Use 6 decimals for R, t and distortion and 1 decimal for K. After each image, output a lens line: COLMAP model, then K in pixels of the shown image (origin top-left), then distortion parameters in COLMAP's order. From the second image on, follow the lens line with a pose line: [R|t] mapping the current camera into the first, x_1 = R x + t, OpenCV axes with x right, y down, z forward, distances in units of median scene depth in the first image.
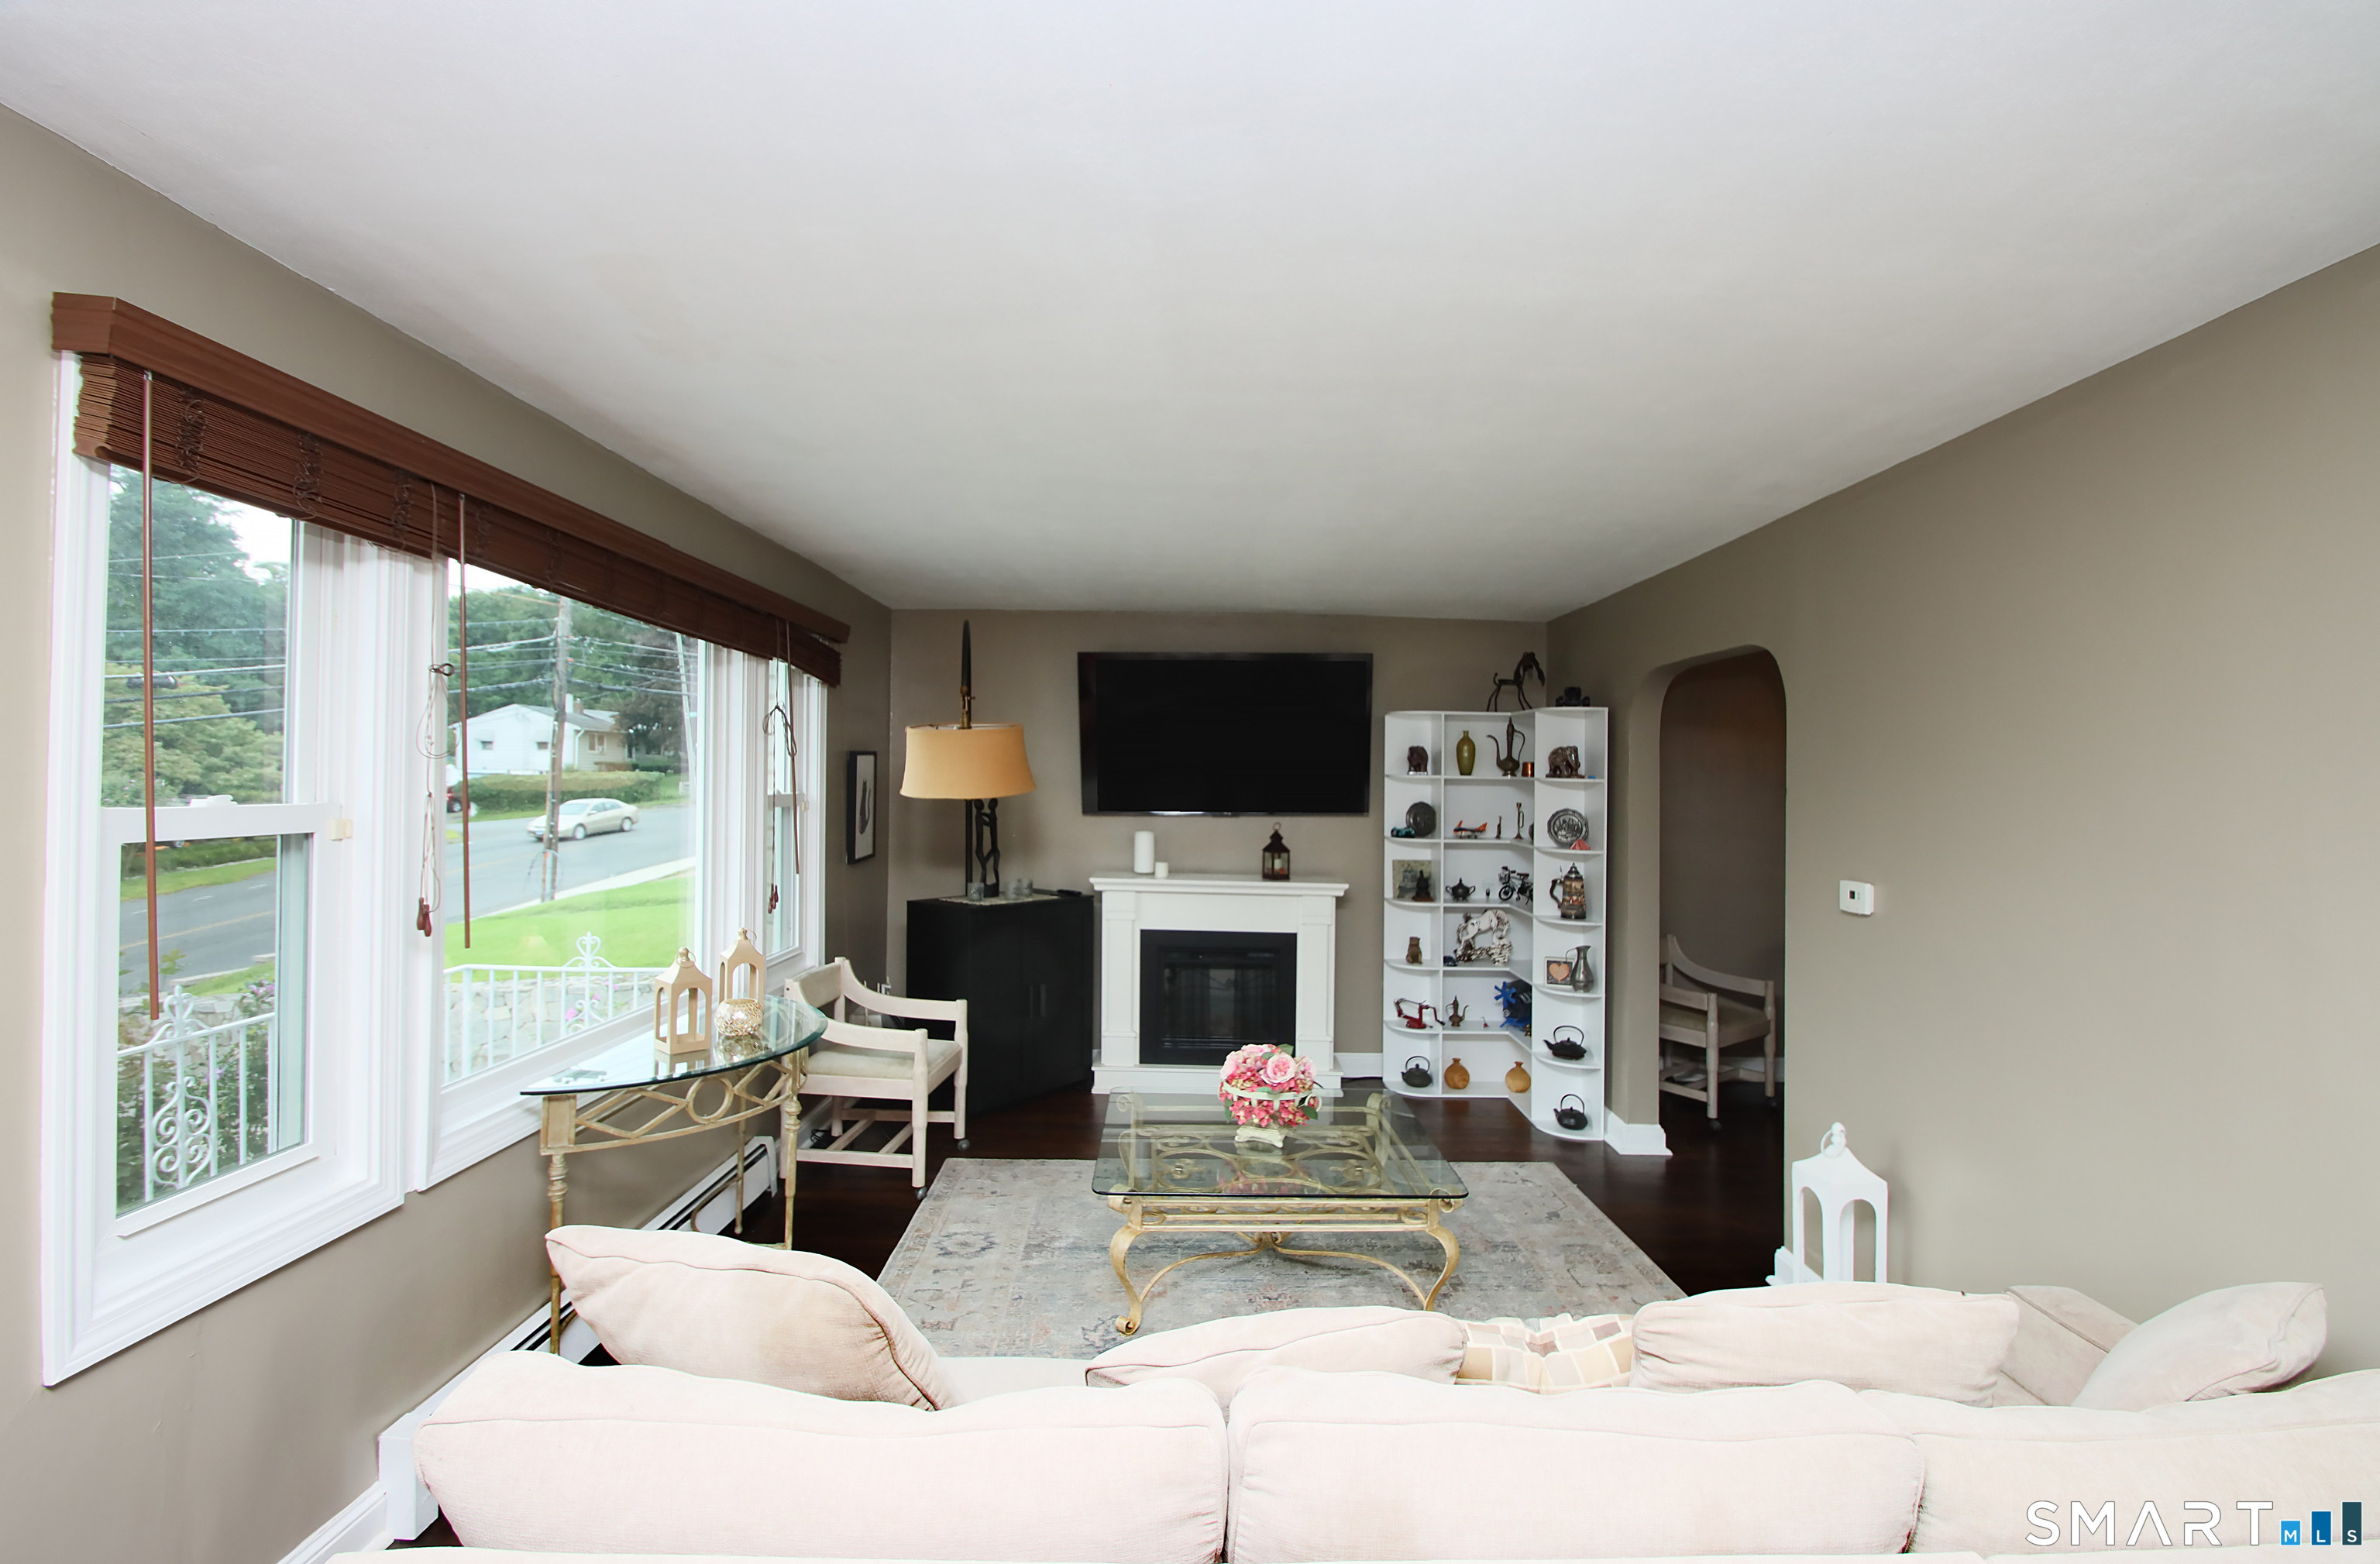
lens RADIAL K [[1095.9, 0, 1179.9], [0, 1095.9, 720.3], [0, 0, 1]] dist [0.009883, -0.000015]
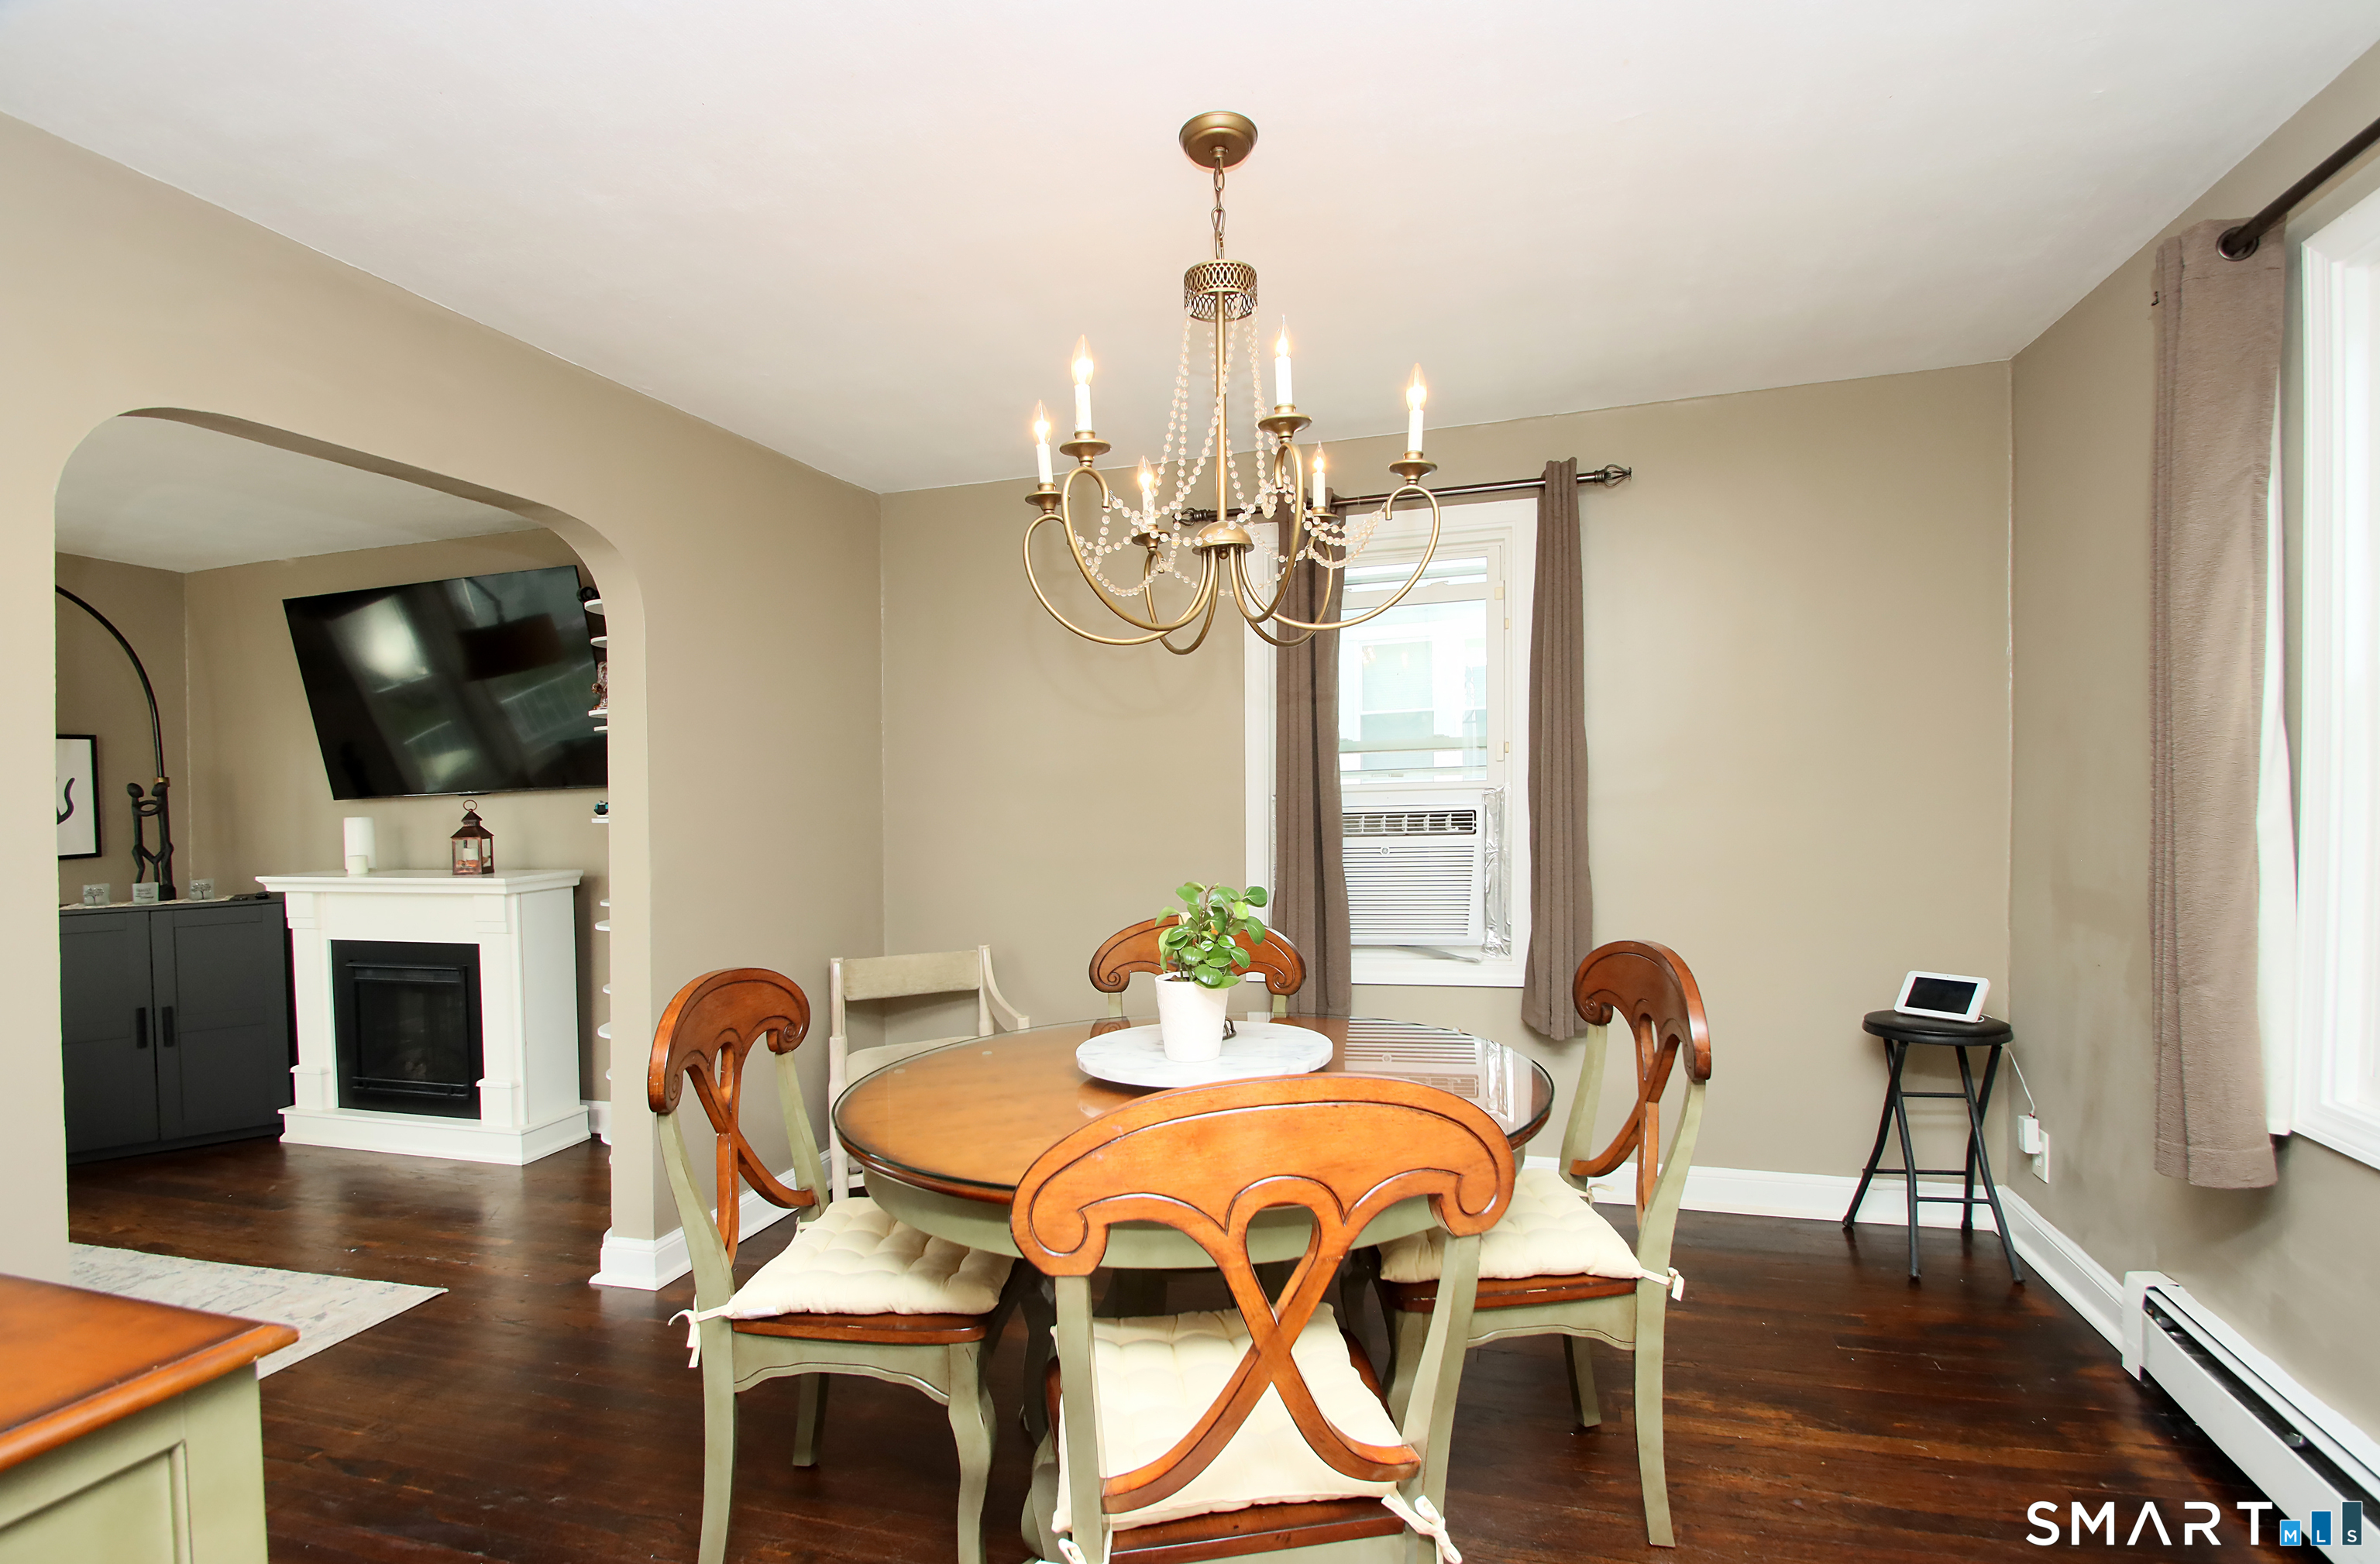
lens RADIAL K [[1136.1, 0, 1185.4], [0, 1136.1, 747.0], [0, 0, 1]] dist [0.001137, -0.000064]
pose [[0.955491, -0.052563, -0.290300, 0.906045], [0.055899, 0.998431, 0.003206, 0.093687], [0.289676, -0.019290, 0.956930, 0.444947]]
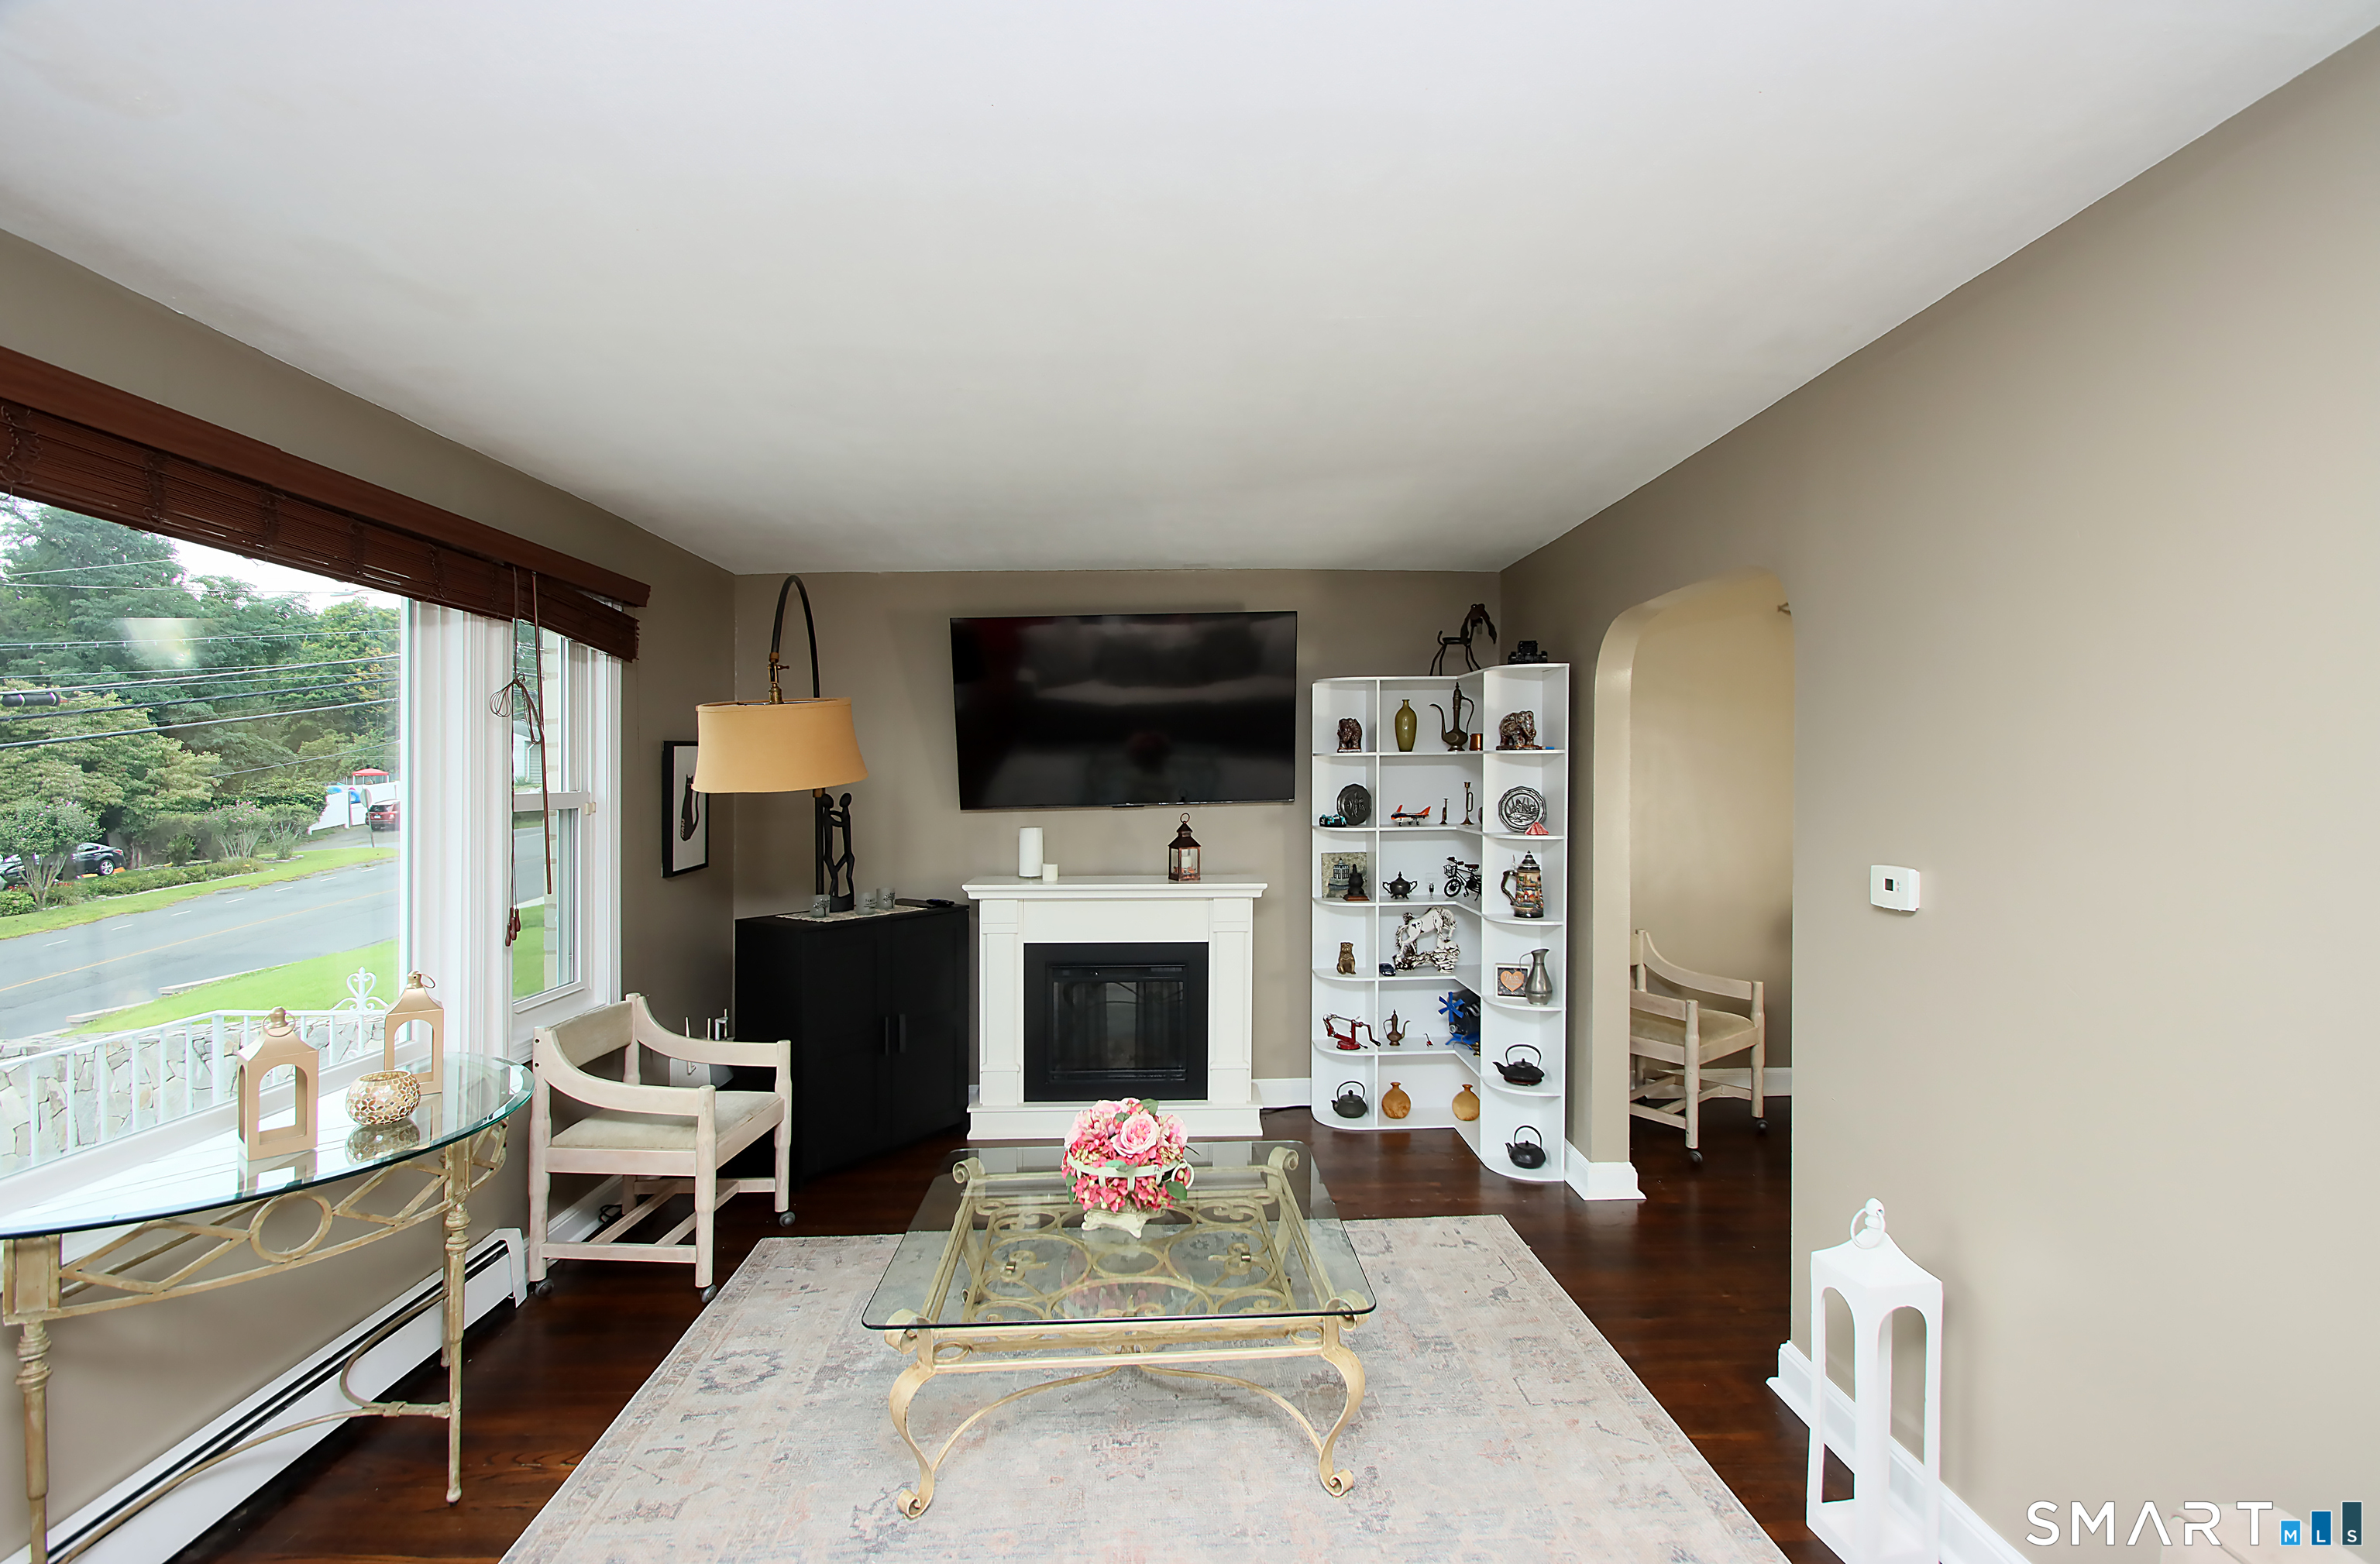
lens RADIAL K [[1109.9, 0, 1199.9], [0, 1109.9, 783.1], [0, 0, 1]] dist [0.031519, -0.020522]
pose [[0.998702, -0.025727, 0.043968, 0.073279], [0.023011, 0.997860, 0.061198, 0.020996], [-0.045448, -0.060106, 0.997157, 0.170664]]
